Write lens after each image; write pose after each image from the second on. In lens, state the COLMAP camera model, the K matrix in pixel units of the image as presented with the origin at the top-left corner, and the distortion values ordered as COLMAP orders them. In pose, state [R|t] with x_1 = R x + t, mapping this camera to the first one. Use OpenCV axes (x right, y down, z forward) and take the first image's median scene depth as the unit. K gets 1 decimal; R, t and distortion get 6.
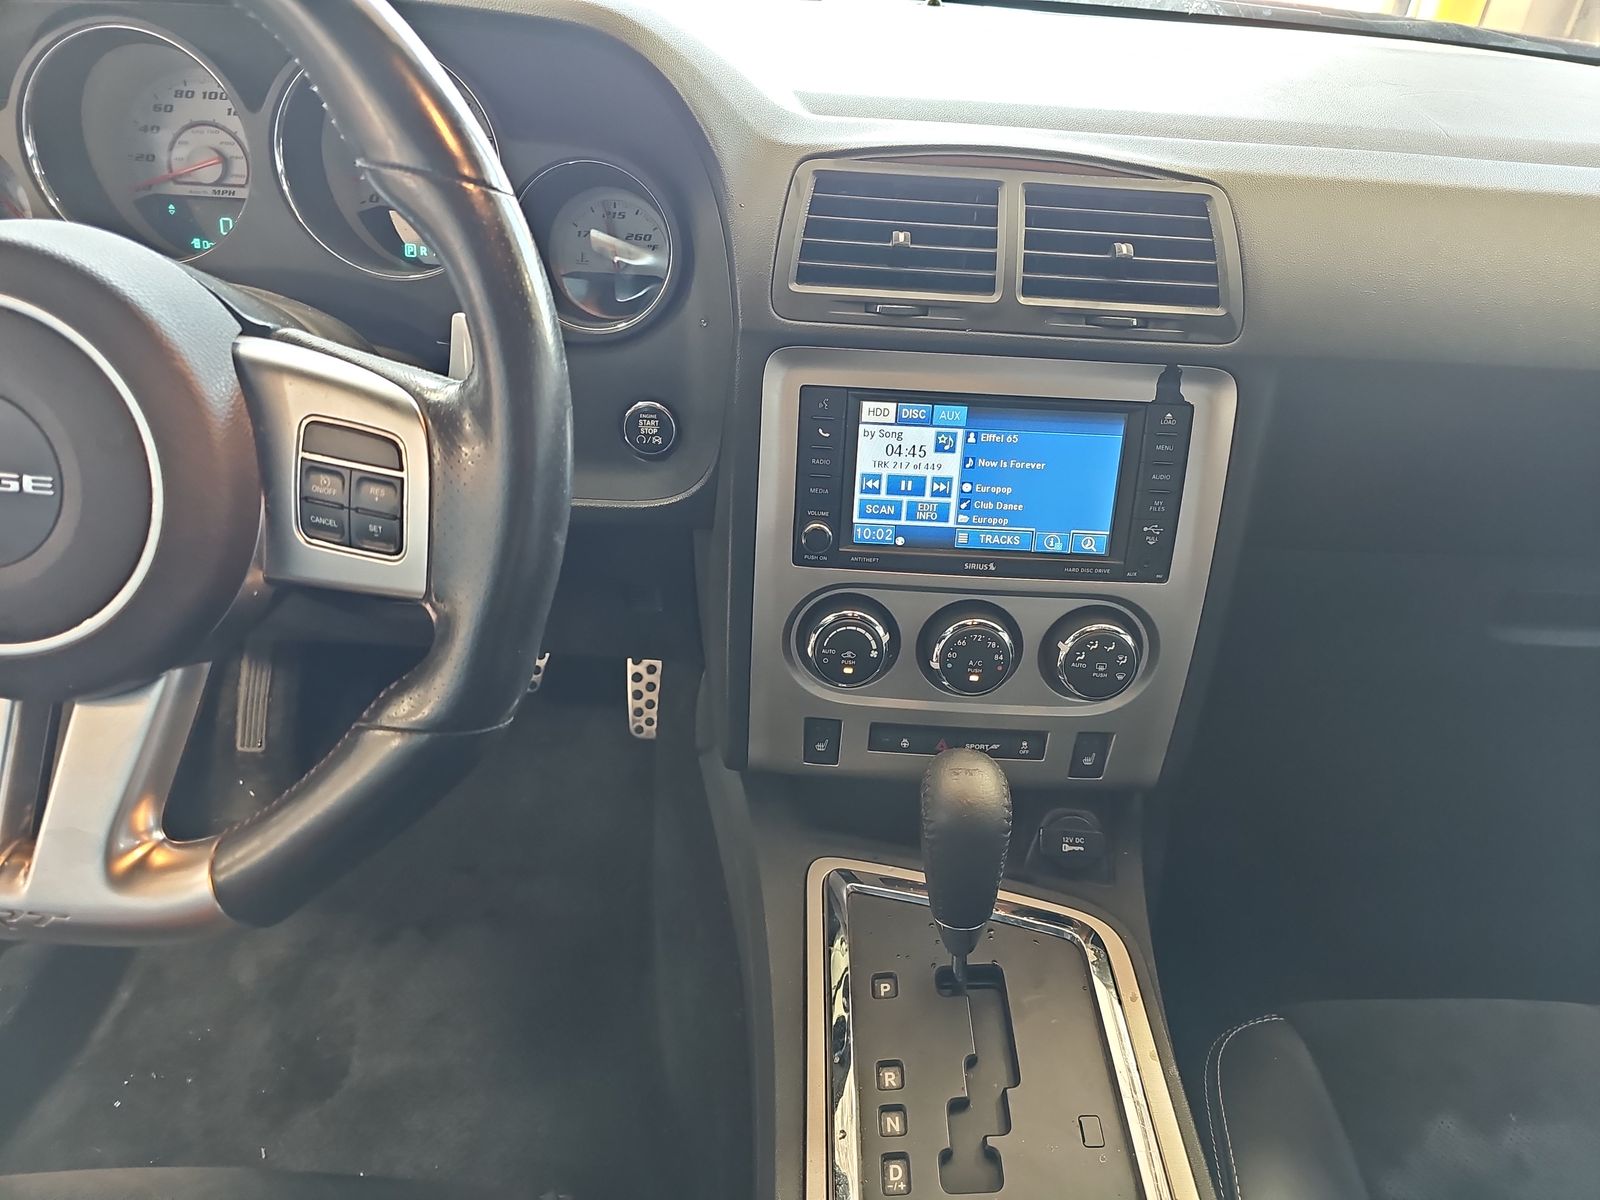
lens RADIAL K [[1068.1, 0, 800.0], [0, 1068.1, 600.0], [0, 0, 1]] dist [0.012397, -0.051190]
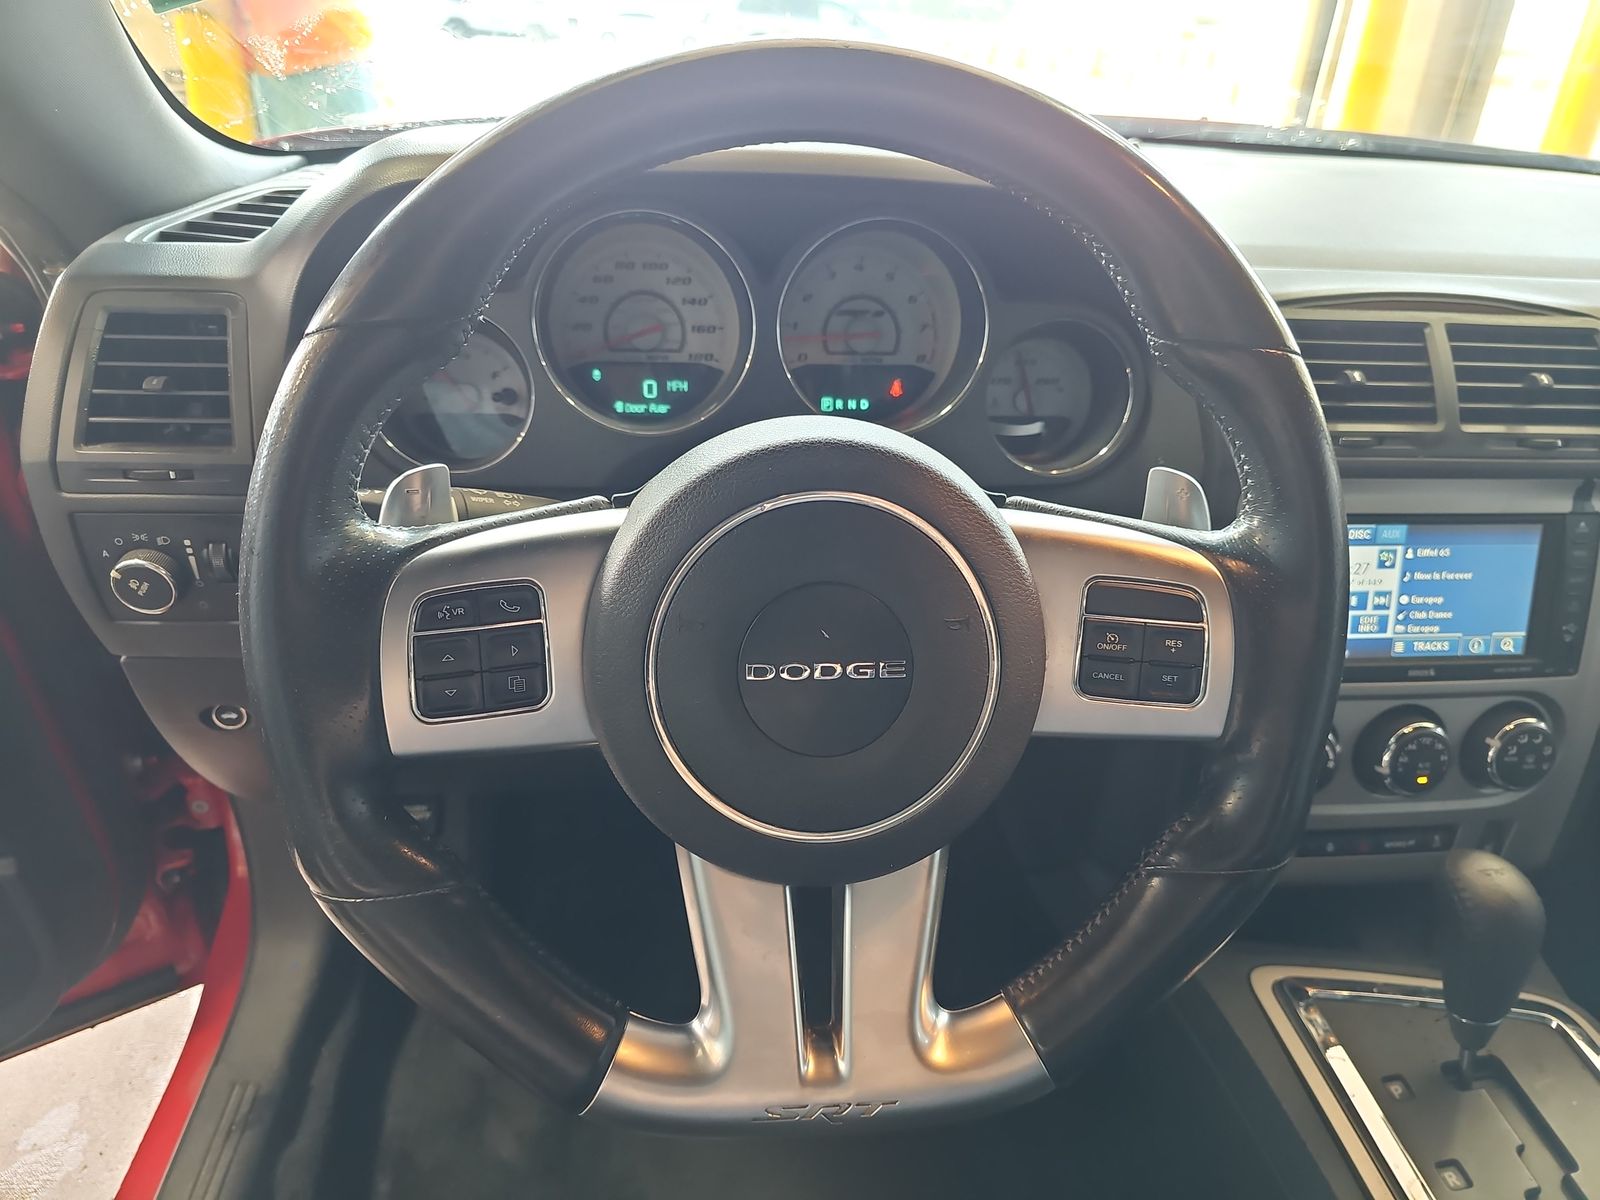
lens RADIAL K [[1068.1, 0, 800.0], [0, 1068.1, 600.0], [0, 0, 1]] dist [0.012397, -0.051190]
pose [[0.995705, -0.059280, 0.071111, -0.520658], [0.065929, 0.993280, -0.095118, -0.043382], [-0.064994, 0.099398, 0.992923, -0.018325]]
